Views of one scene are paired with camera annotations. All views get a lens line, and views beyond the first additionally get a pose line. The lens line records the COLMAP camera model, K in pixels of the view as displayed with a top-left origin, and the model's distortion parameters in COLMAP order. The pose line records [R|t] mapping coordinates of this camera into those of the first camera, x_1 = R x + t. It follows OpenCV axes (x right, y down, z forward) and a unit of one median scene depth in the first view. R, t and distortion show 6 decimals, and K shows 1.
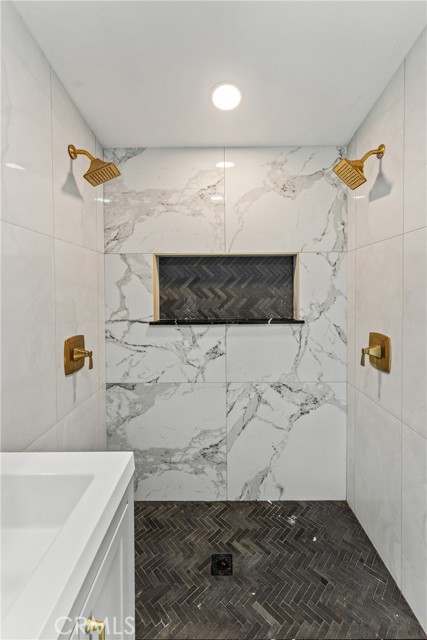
lens RADIAL K [[255.5, 0, 192.3], [0, 255.5, 291.1], [0, 0, 1]] dist [-0.001746, 0.000478]
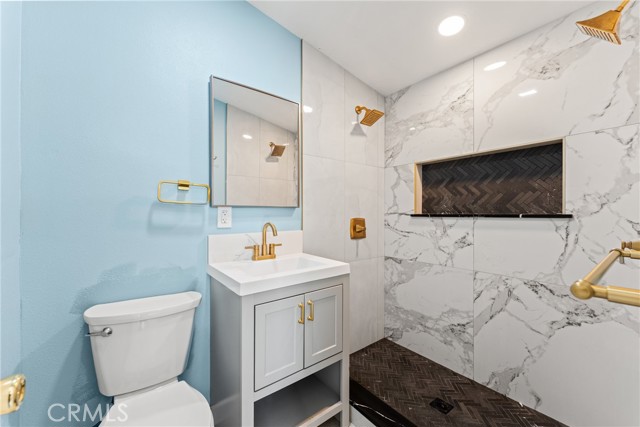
lens RADIAL K [[255.5, 0, 322.2], [0, 255.5, 214.3], [0, 0, 1]] dist [-0.001746, 0.000478]
pose [[0.613239, 0.008343, -0.789854, 0.598095], [-0.017494, 0.999842, -0.003022, 0.131433], [0.789704, 0.015671, 0.613288, -0.185871]]
